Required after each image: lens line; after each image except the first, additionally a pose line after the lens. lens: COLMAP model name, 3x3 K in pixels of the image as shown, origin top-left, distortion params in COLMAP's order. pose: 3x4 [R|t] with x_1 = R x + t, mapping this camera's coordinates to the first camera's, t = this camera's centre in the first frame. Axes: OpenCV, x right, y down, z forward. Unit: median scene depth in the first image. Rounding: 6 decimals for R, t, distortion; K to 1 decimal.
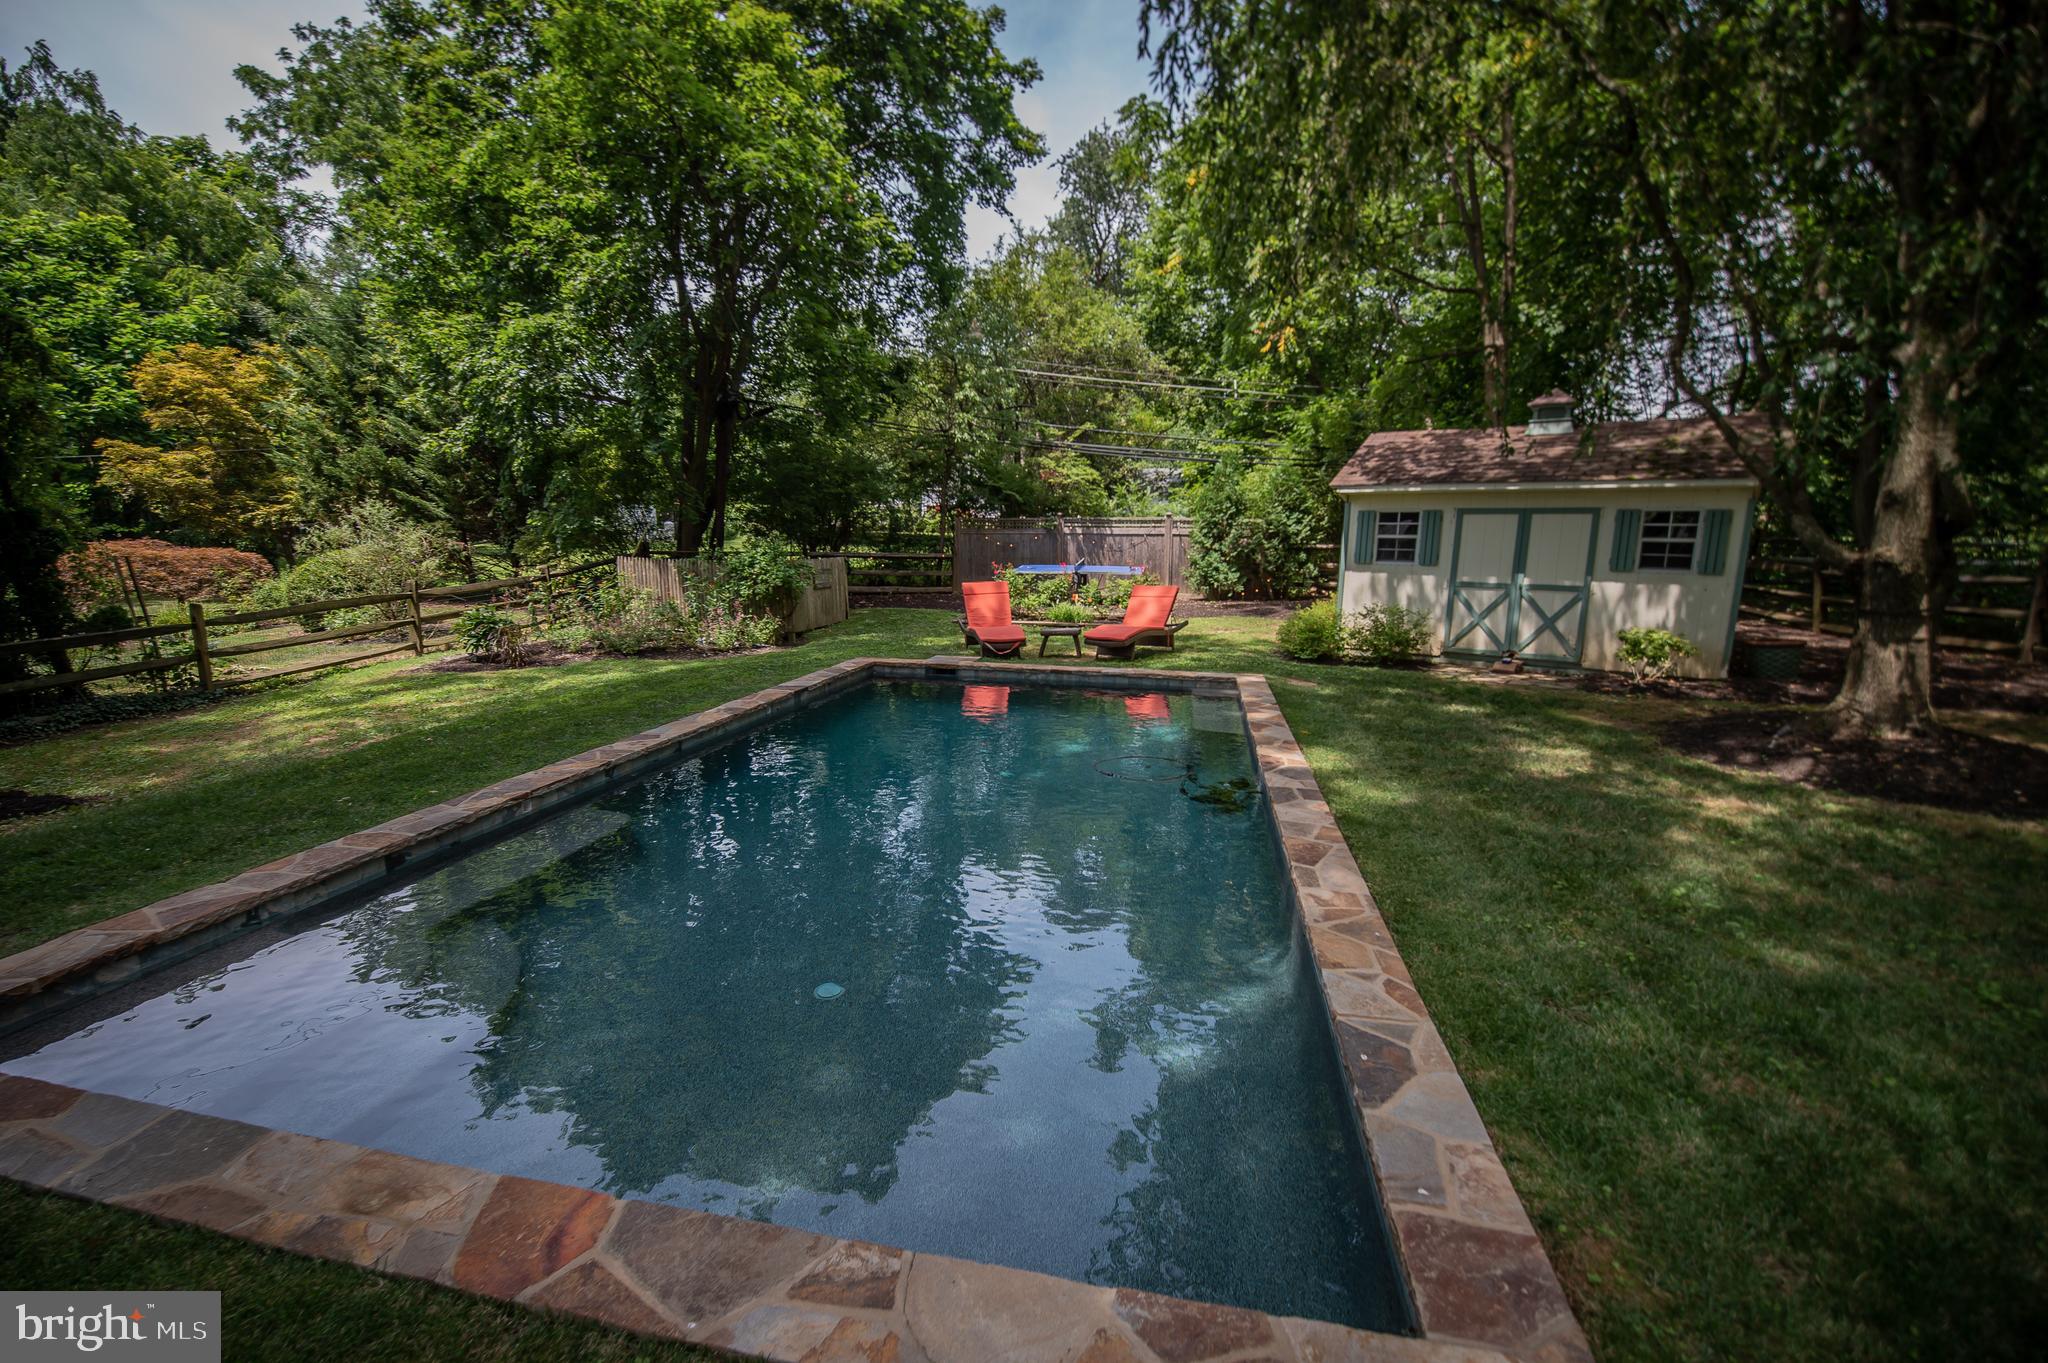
lens RADIAL K [[883.3, 0, 1014.2], [0, 883.3, 698.2], [0, 0, 1]] dist [-0.004599, -0.001663]
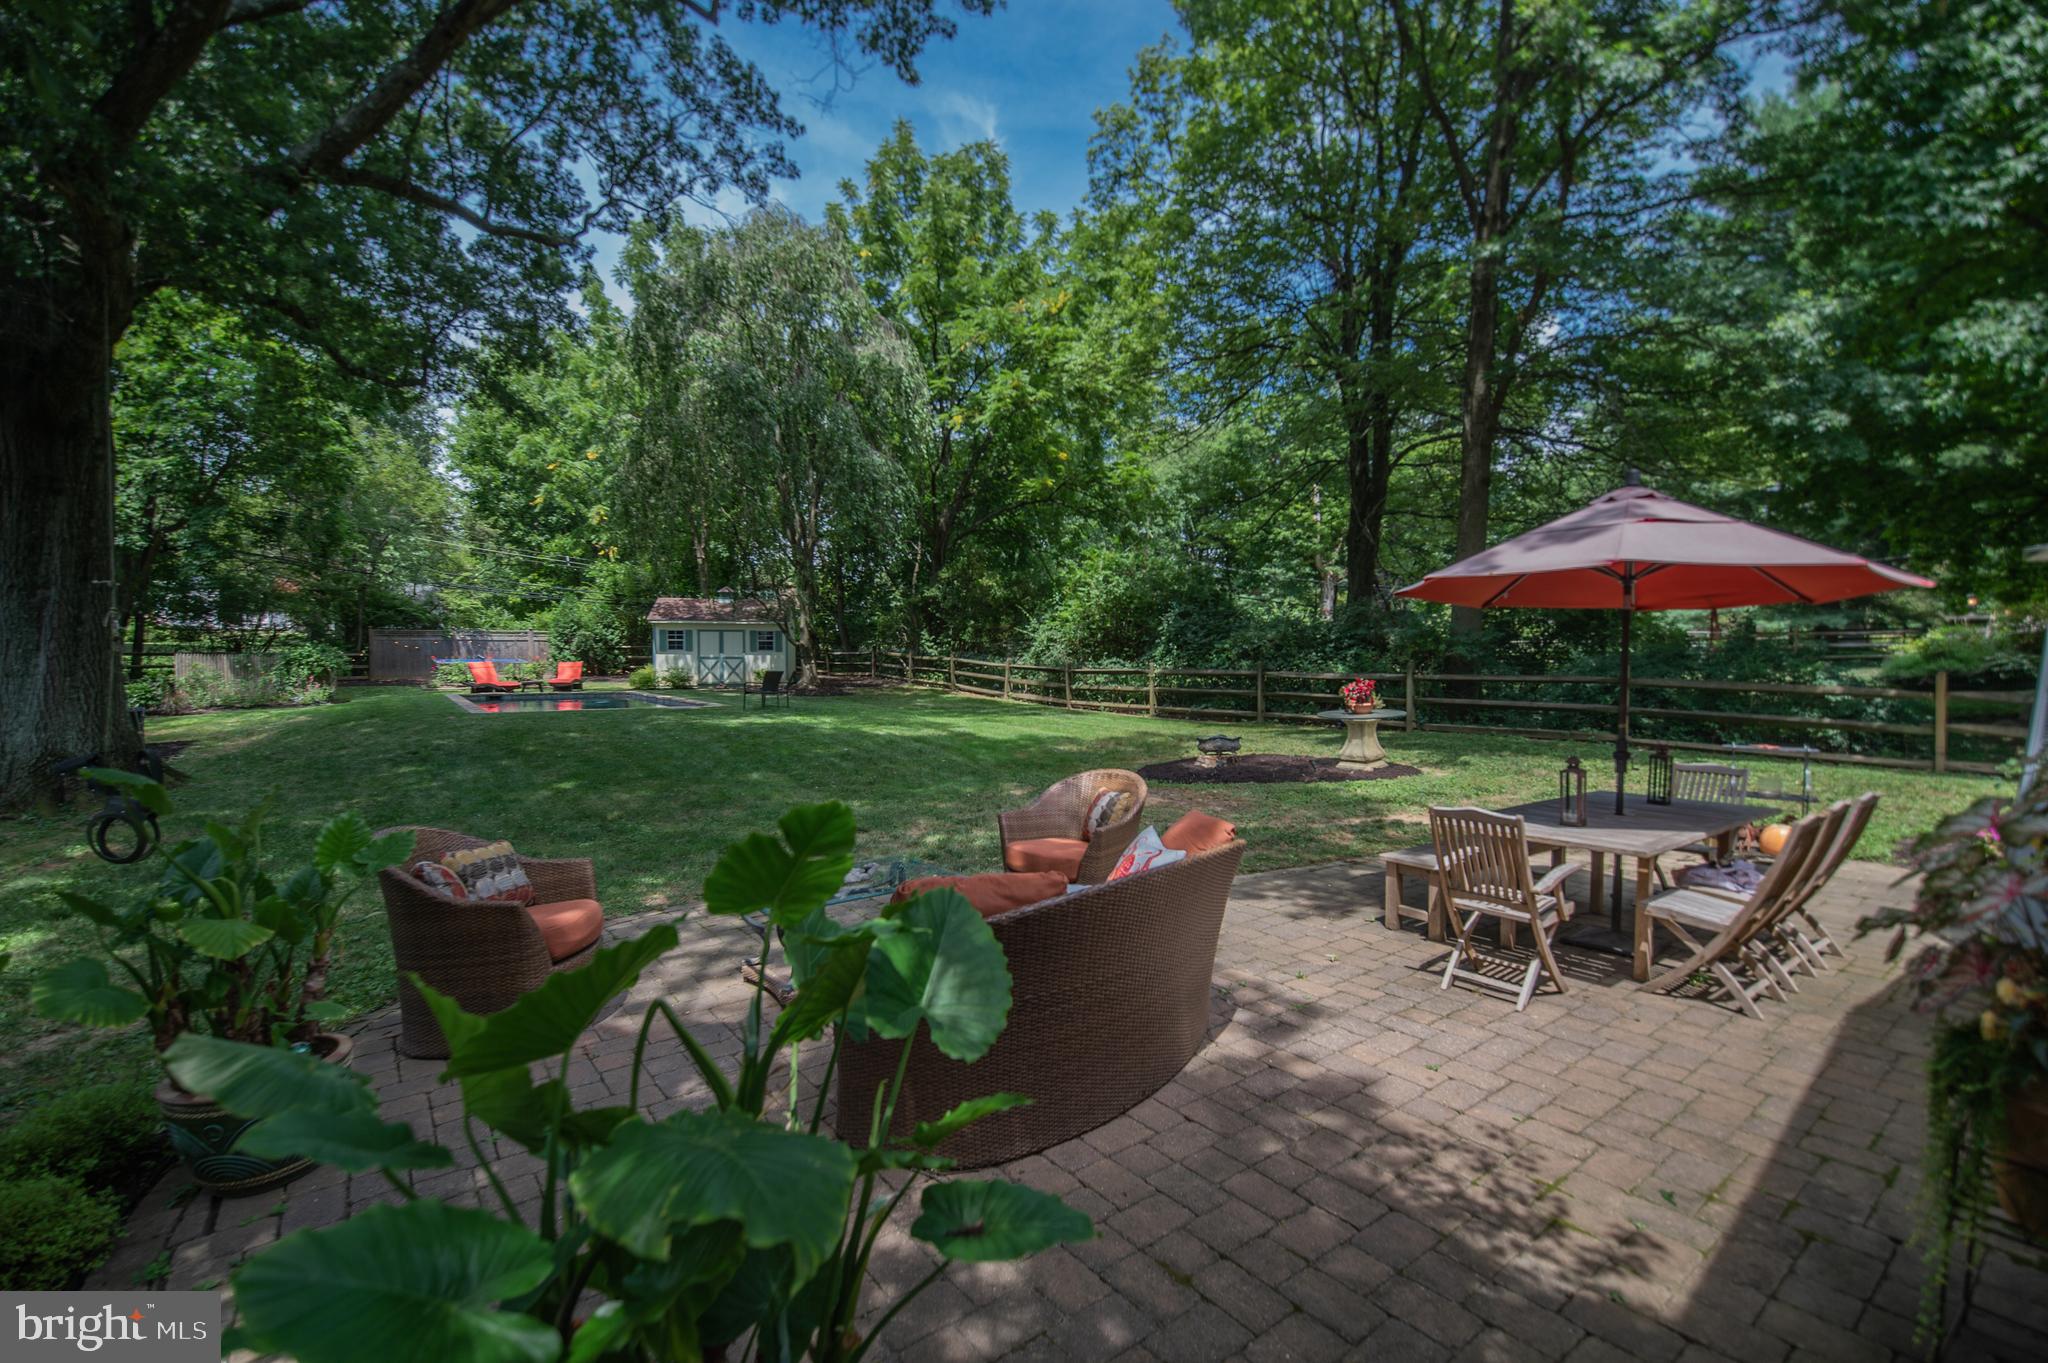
lens RADIAL K [[883.3, 0, 1023.4], [0, 883.3, 693.9], [0, 0, 1]] dist [-0.004599, -0.001663]
pose [[0.672290, -0.042537, 0.739065, -0.767753], [0.136801, 0.988292, -0.067560, 0.274773], [-0.727538, 0.146524, 0.670238, -1.391906]]
